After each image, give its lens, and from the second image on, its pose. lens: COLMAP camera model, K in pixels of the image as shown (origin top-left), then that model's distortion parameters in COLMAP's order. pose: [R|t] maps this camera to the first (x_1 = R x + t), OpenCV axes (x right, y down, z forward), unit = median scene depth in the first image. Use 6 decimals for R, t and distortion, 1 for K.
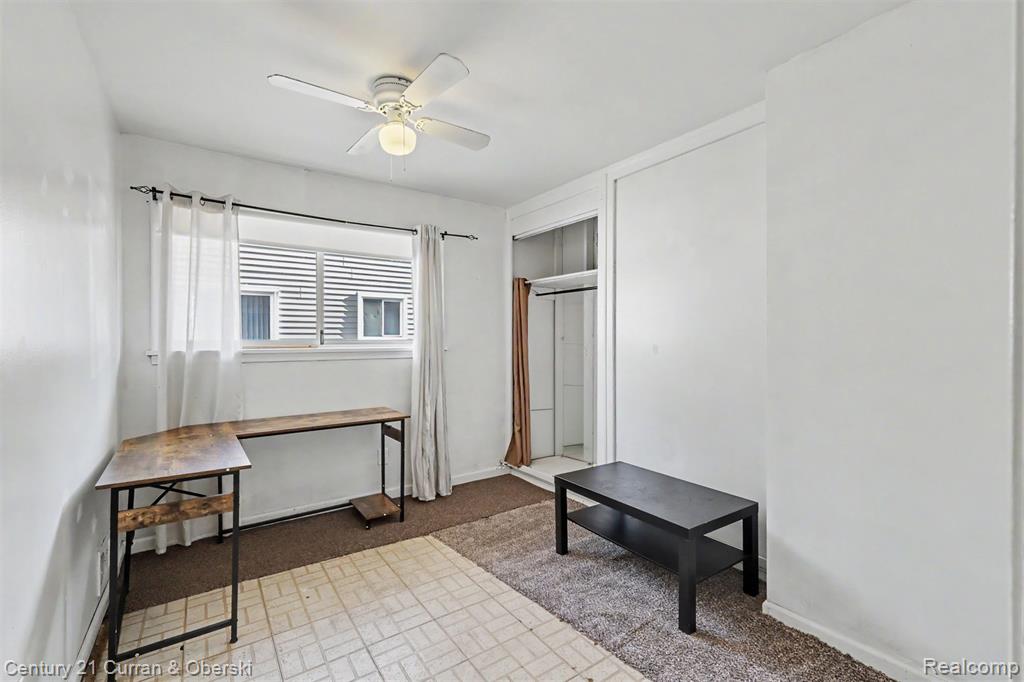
lens RADIAL K [[455.4, 0, 512.0], [0, 455.4, 341.0], [0, 0, 1]] dist [0.001656, 0.003638]
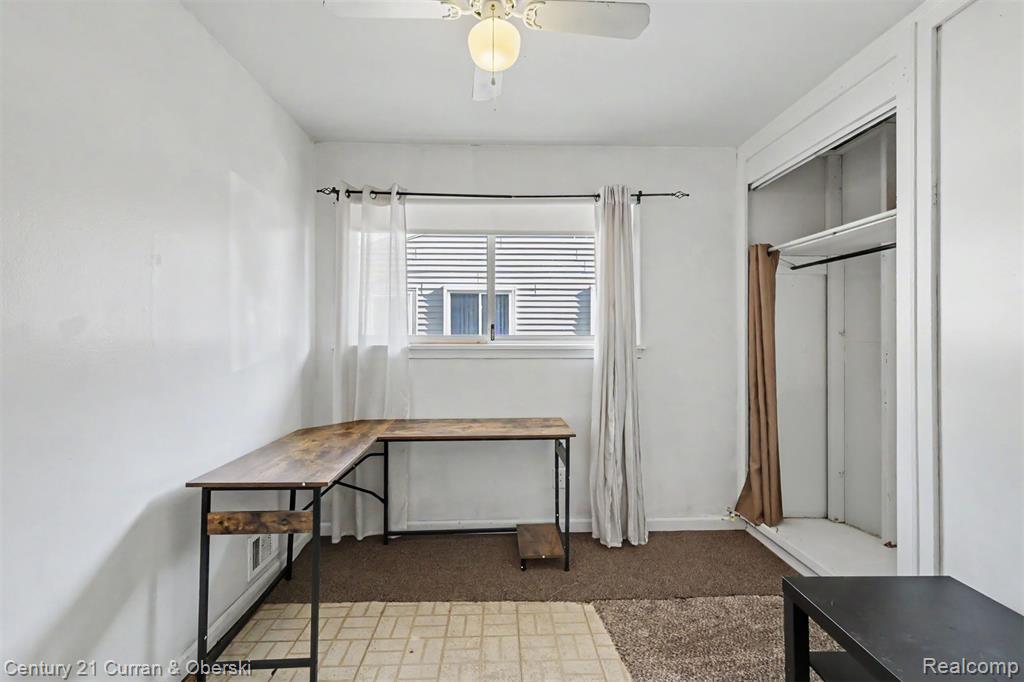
lens RADIAL K [[457.3, 0, 512.2], [0, 457.3, 334.4], [0, 0, 1]] dist [0.001905, -0.000290]
pose [[0.837005, -0.000386, -0.547195, 0.094997], [-0.004868, 0.999955, -0.008151, 0.003259], [0.547174, 0.009486, 0.836965, 0.267810]]
